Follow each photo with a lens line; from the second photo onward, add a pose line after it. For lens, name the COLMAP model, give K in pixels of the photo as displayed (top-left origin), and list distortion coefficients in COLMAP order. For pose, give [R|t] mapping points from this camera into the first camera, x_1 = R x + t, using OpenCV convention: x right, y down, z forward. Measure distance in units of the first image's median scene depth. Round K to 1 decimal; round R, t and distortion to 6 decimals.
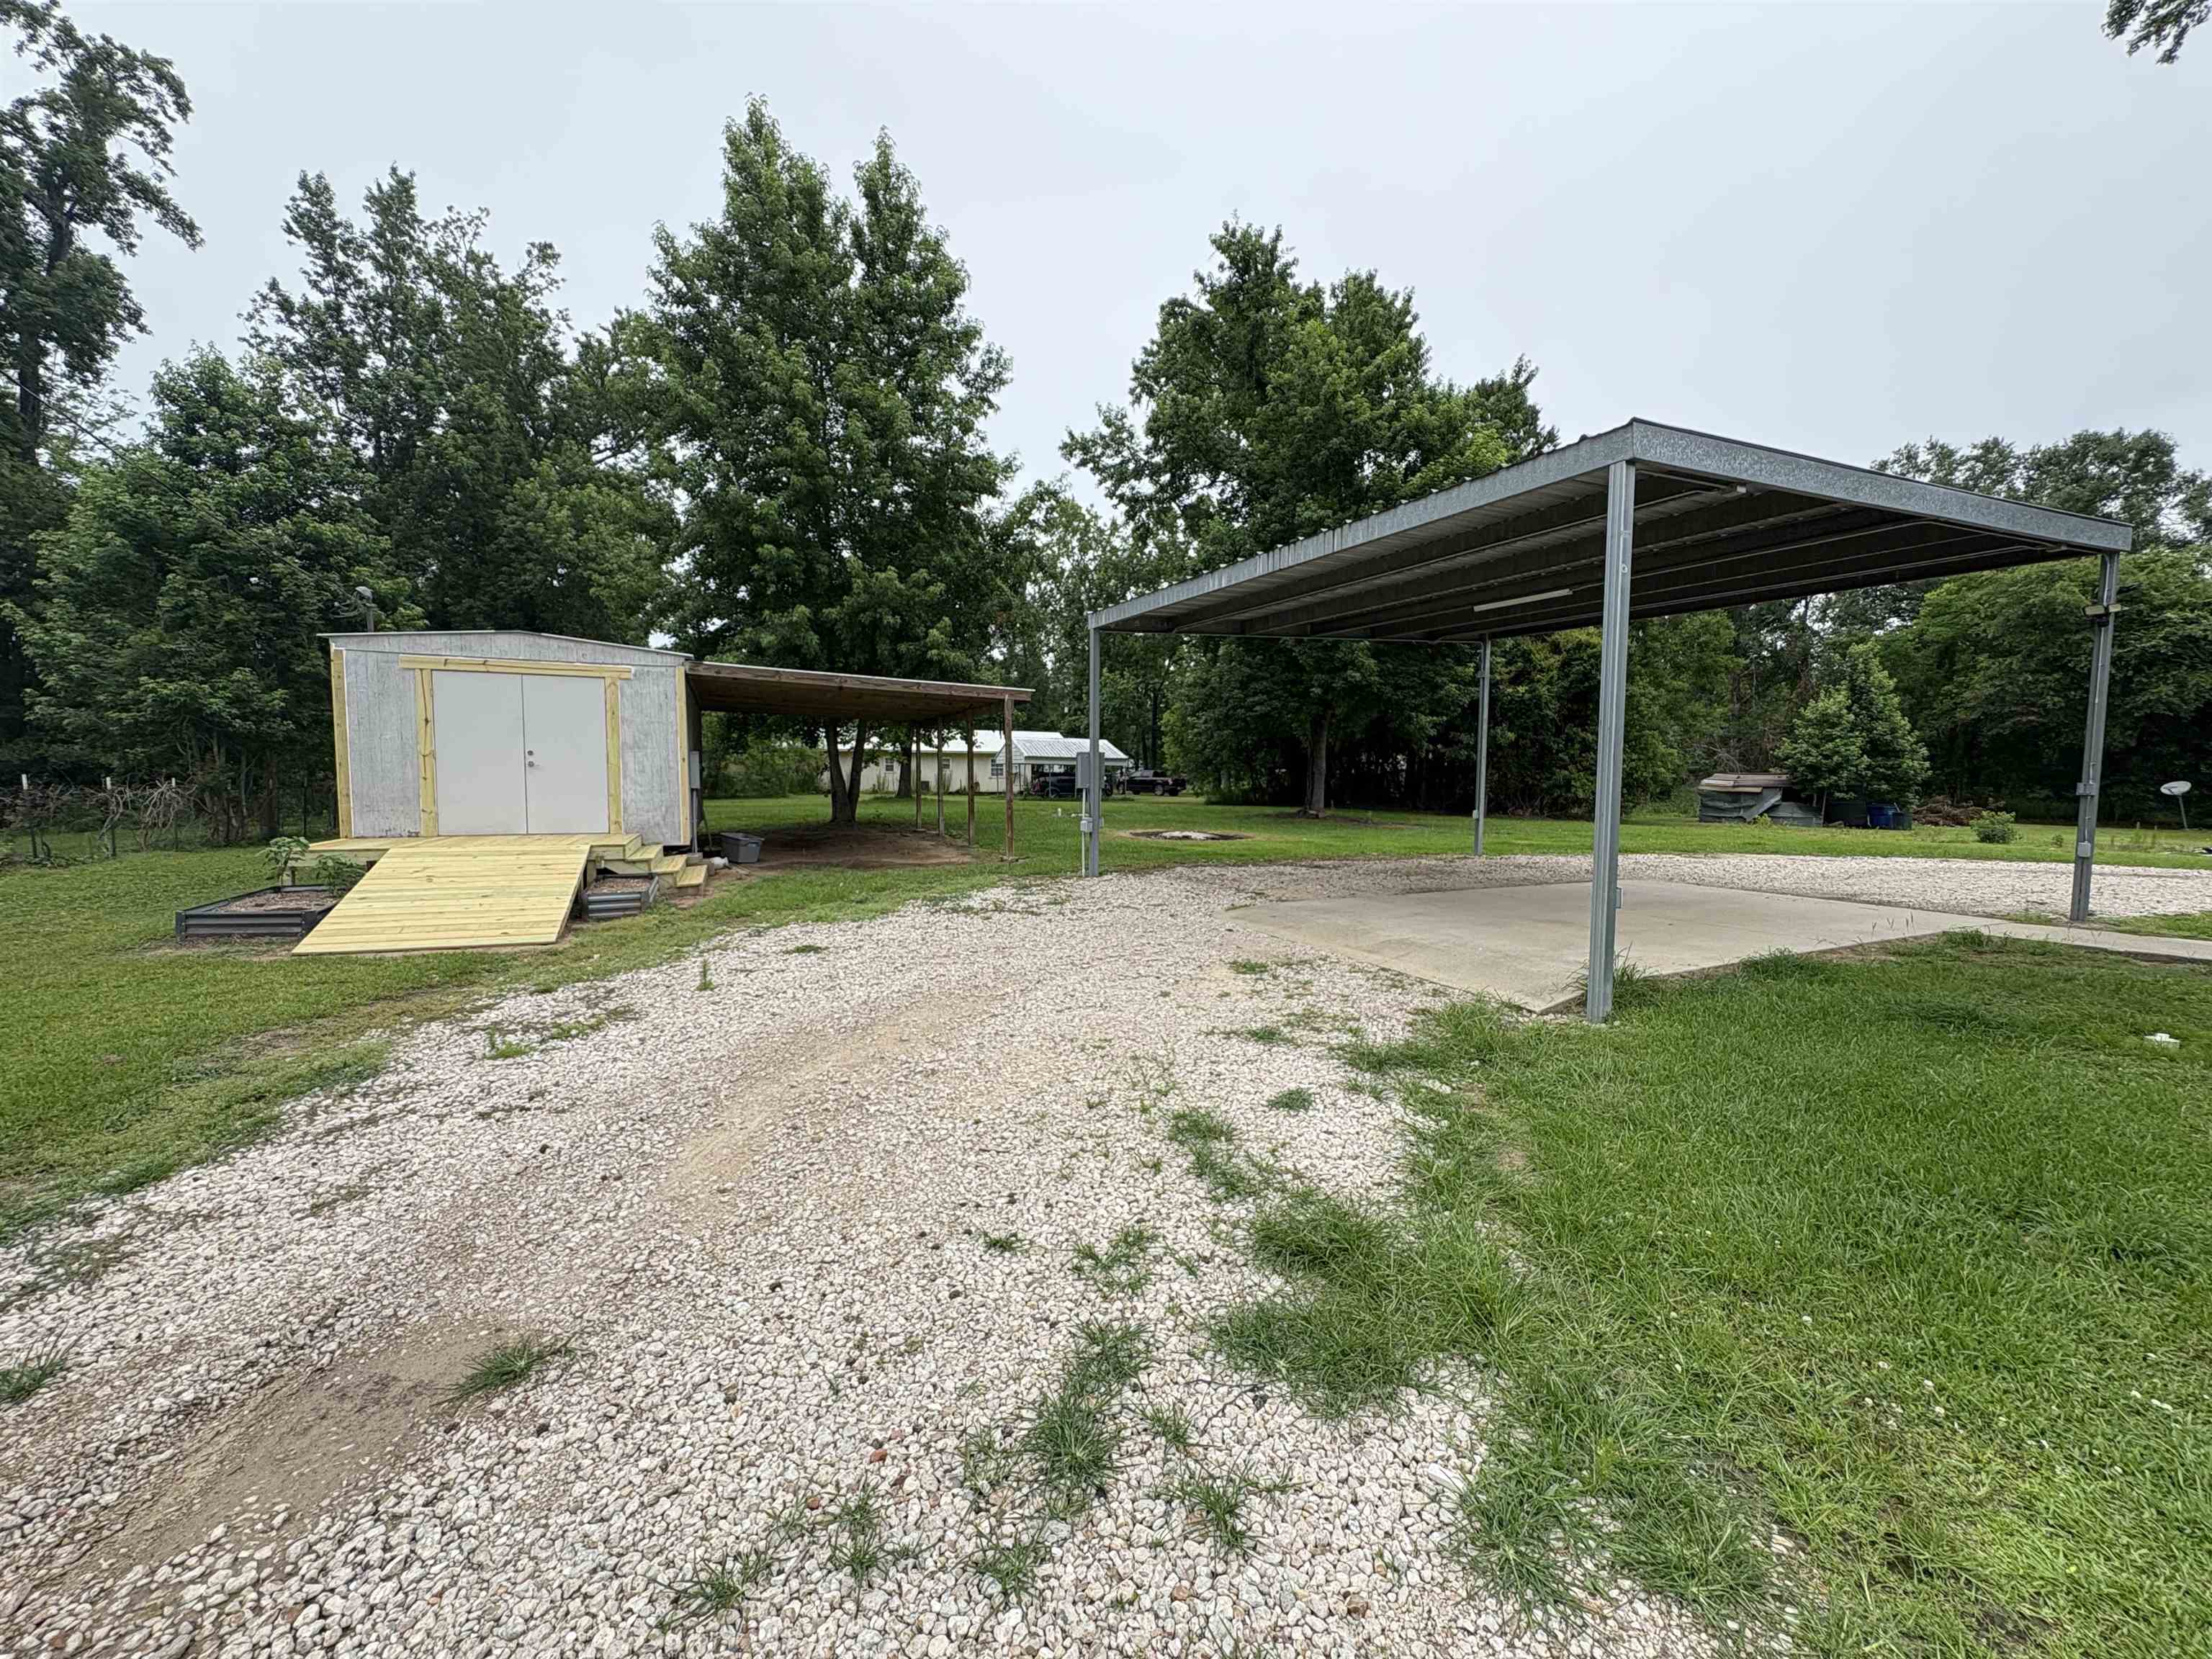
lens RADIAL K [[893.1, 0, 1108.7], [0, 893.1, 824.8], [0, 0, 1]] dist [0.001889, 0.000665]
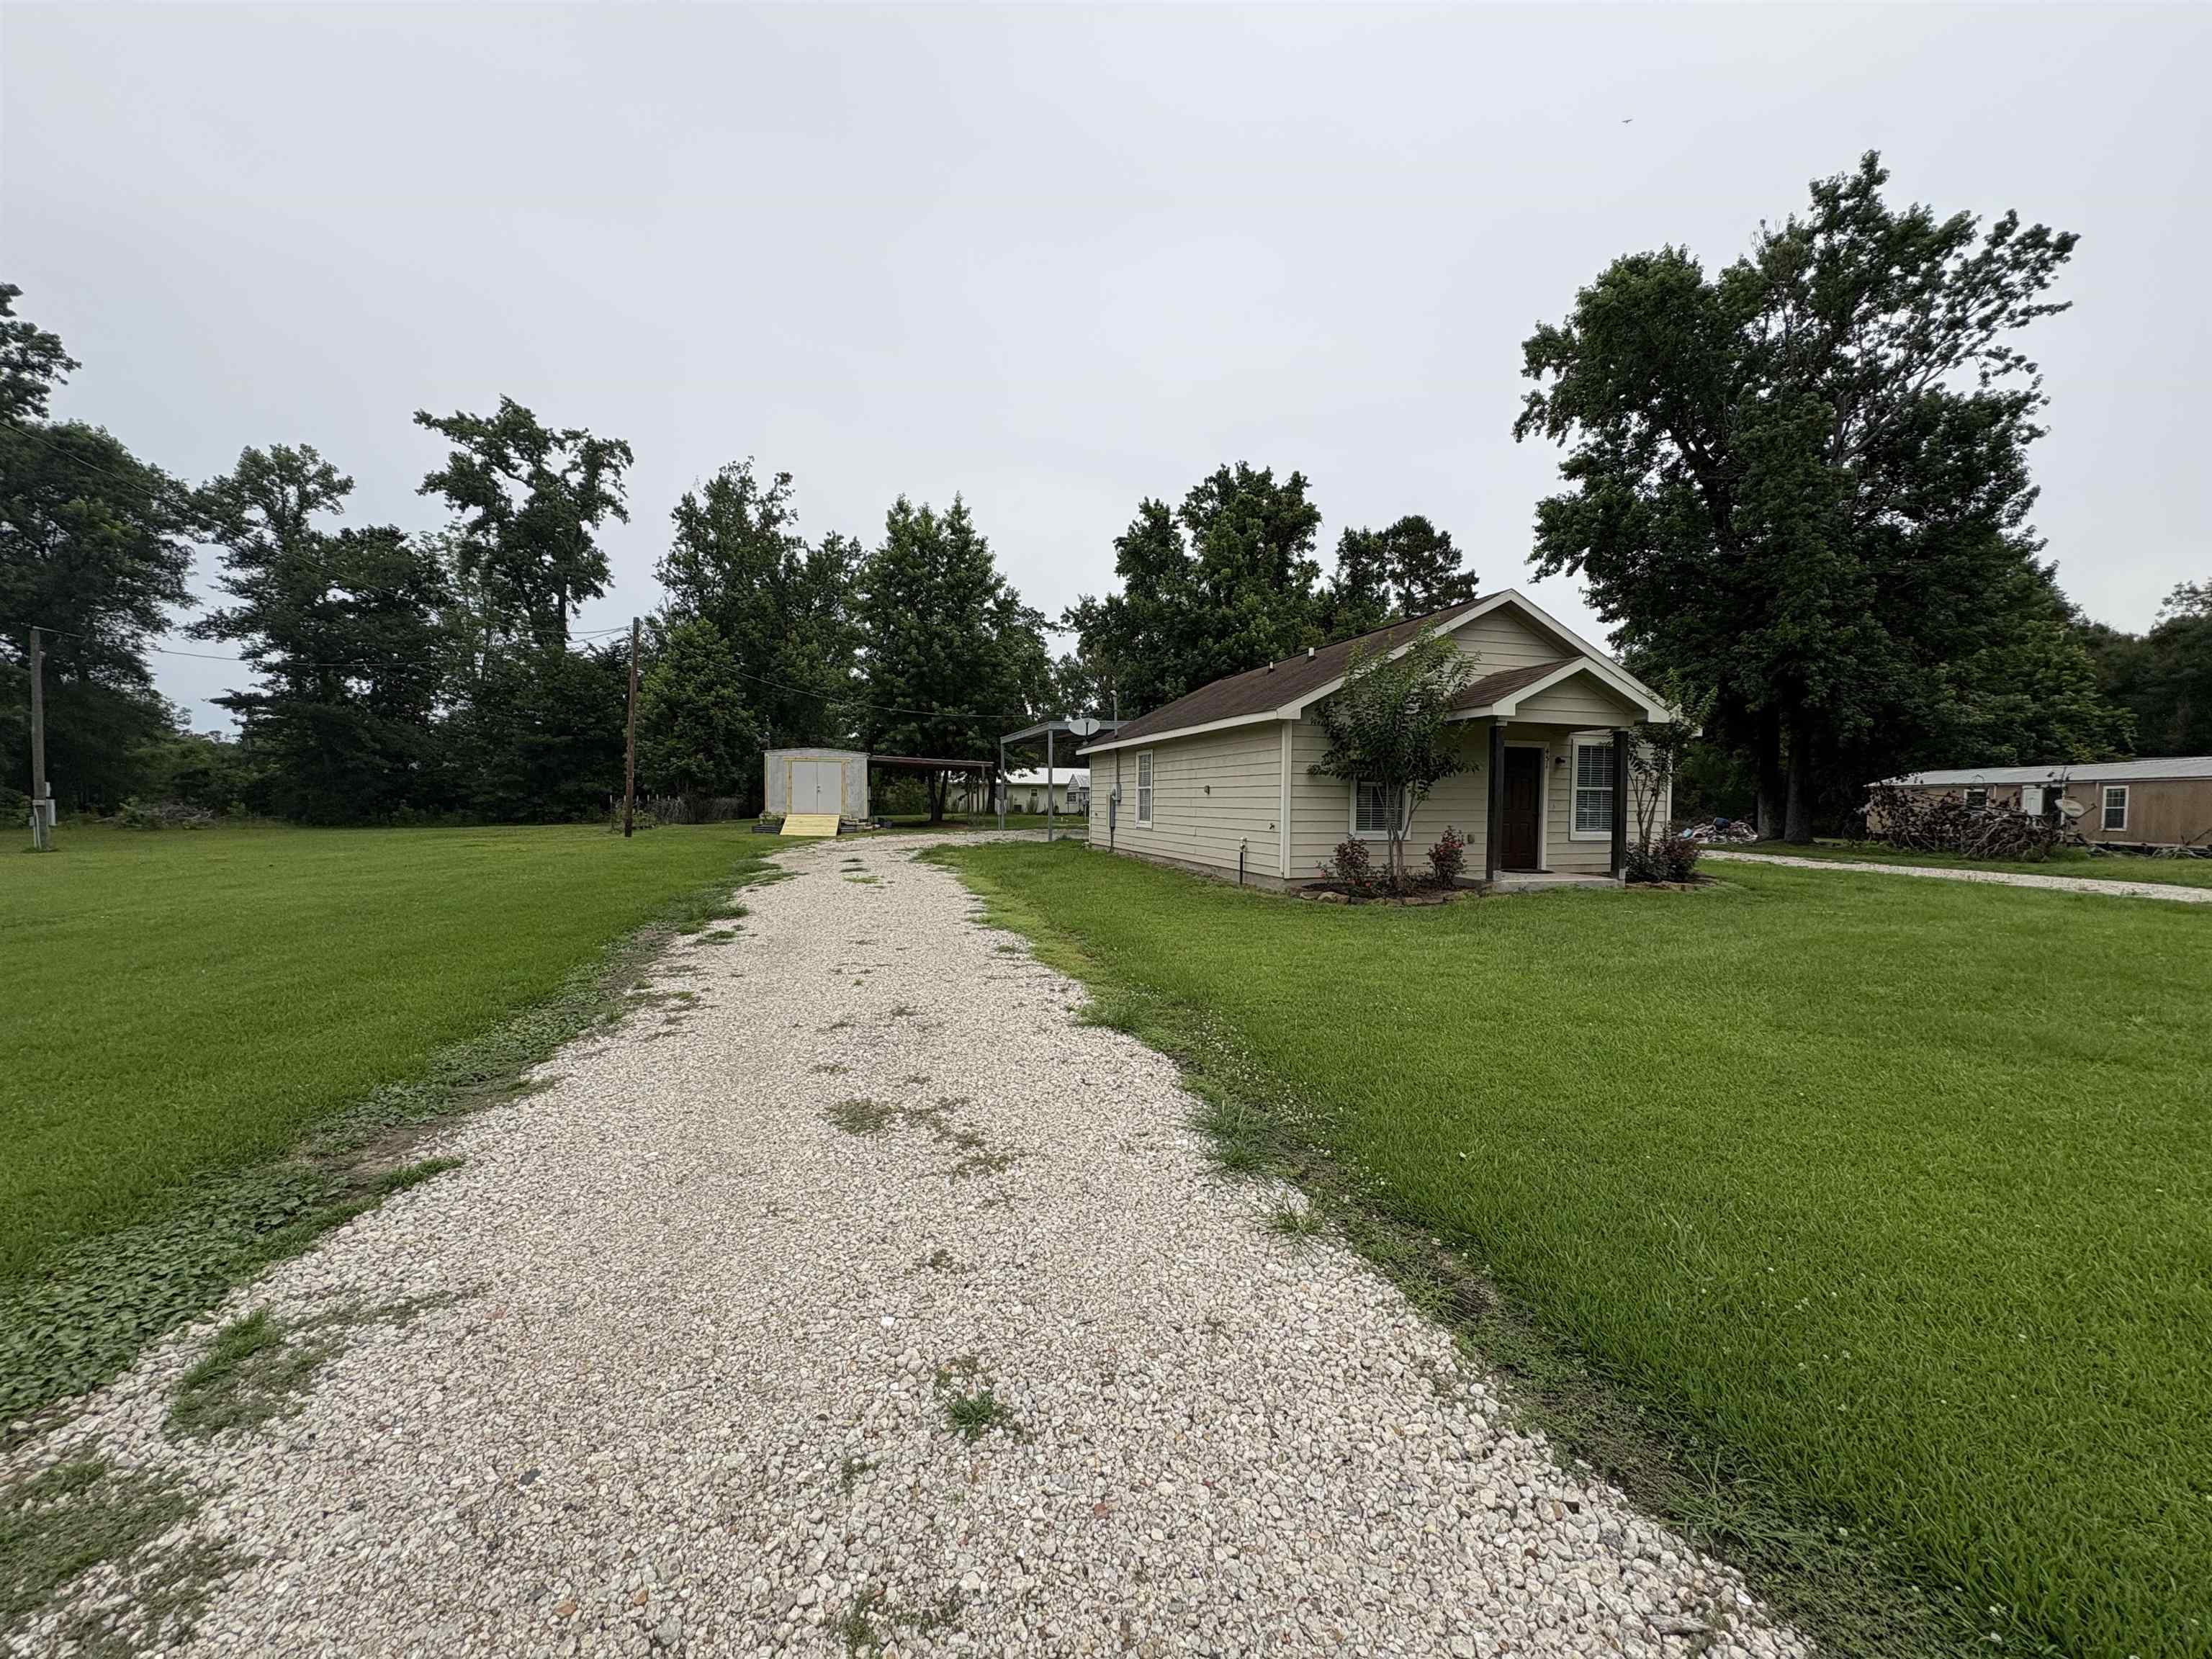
lens RADIAL K [[880.8, 0, 1106.0], [0, 880.8, 829.5], [0, 0, 1]] dist [-0.000546, 0.000148]
pose [[0.986898, 0.006727, -0.161203, 0.398881], [-0.011310, 0.999557, -0.027526, 0.067398], [0.160946, 0.028988, 0.986537, -0.894695]]
